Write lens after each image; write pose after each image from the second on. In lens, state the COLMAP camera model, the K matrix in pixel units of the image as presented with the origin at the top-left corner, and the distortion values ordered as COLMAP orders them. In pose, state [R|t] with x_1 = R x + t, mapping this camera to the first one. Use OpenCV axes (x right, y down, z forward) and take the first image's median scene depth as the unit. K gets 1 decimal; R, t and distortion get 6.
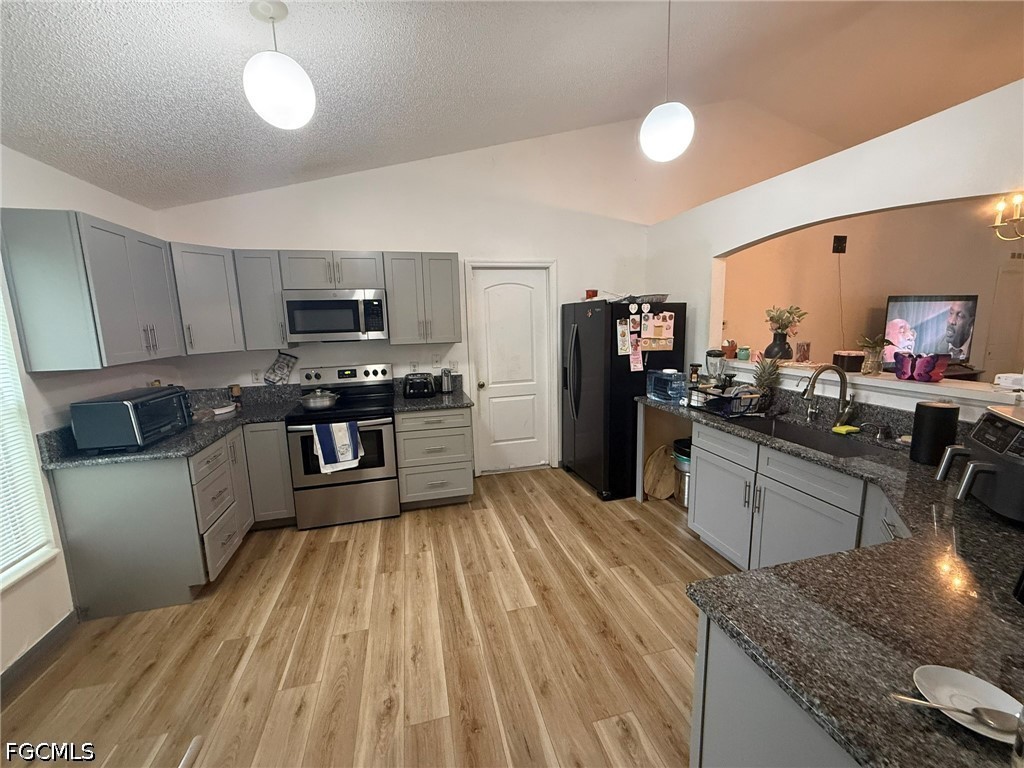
lens RADIAL K [[407.4, 0, 509.4], [0, 407.4, 382.9], [0, 0, 1]] dist [-0.001241, 0.000550]
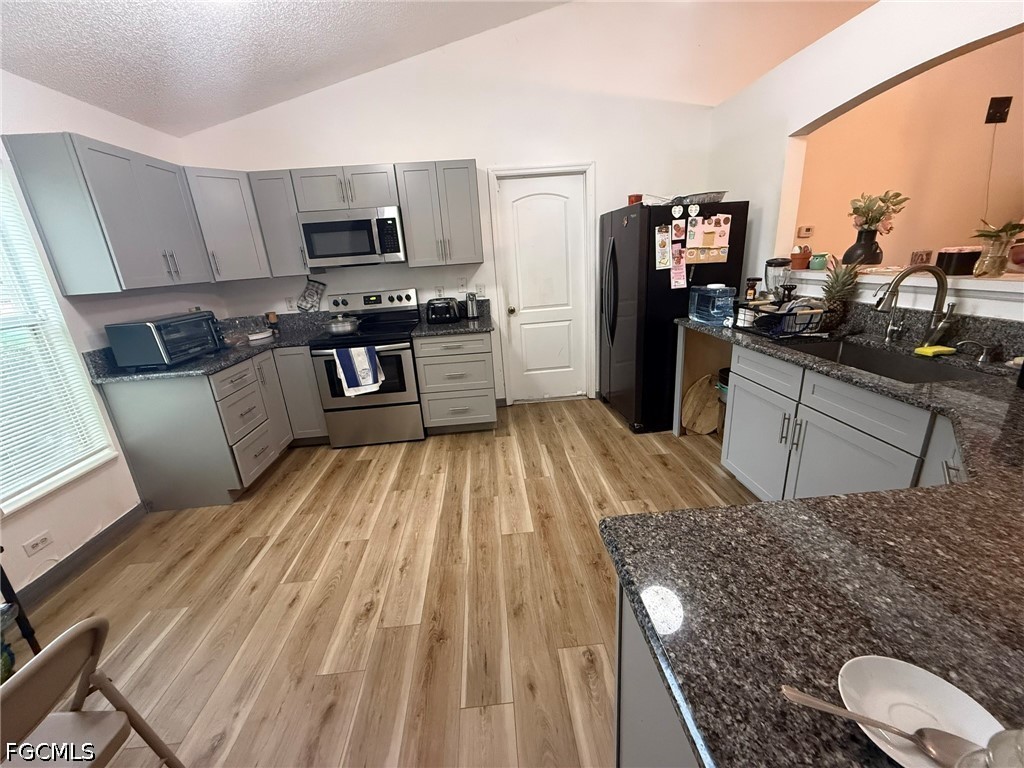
lens RADIAL K [[407.4, 0, 508.9], [0, 407.4, 383.3], [0, 0, 1]] dist [-0.001241, 0.000550]
pose [[0.982876, 0.016035, -0.183567, 0.176299], [0.012867, 0.987802, 0.155183, 0.044621], [0.183816, -0.154888, 0.970681, 0.098998]]
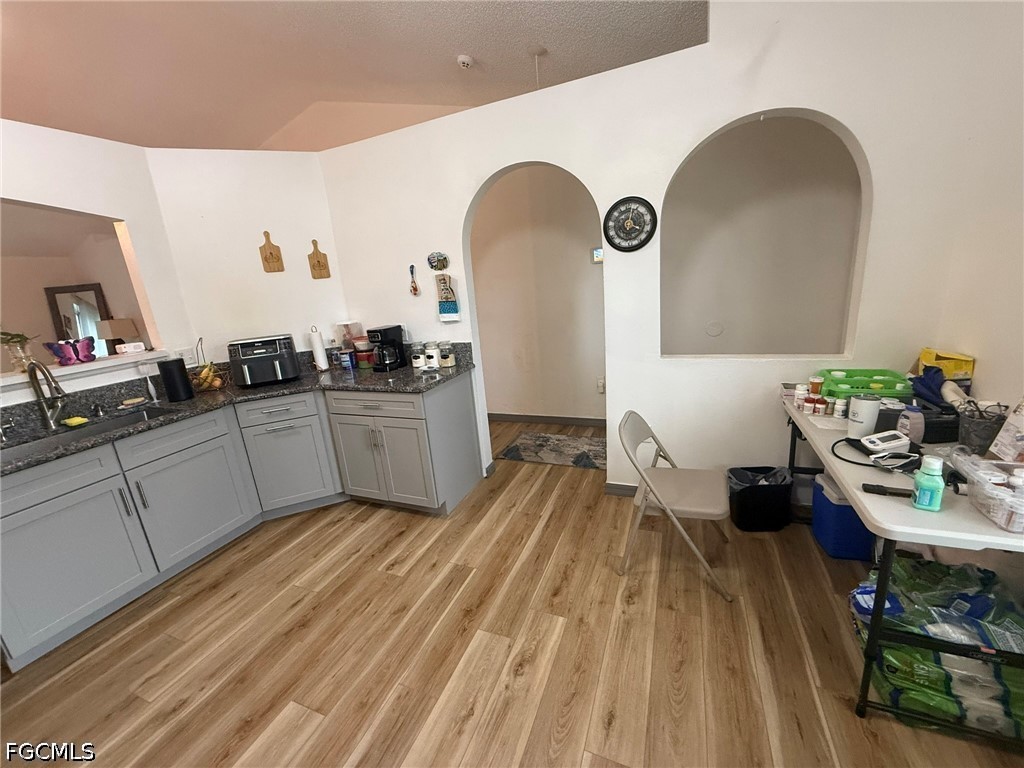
lens RADIAL K [[407.4, 0, 508.5], [0, 407.4, 379.9], [0, 0, 1]] dist [-0.001241, 0.000550]
pose [[-0.796014, -0.055683, 0.602711, -0.583894], [0.197405, 0.917430, 0.345476, -0.107871], [-0.572182, 0.393983, -0.719295, 1.037452]]
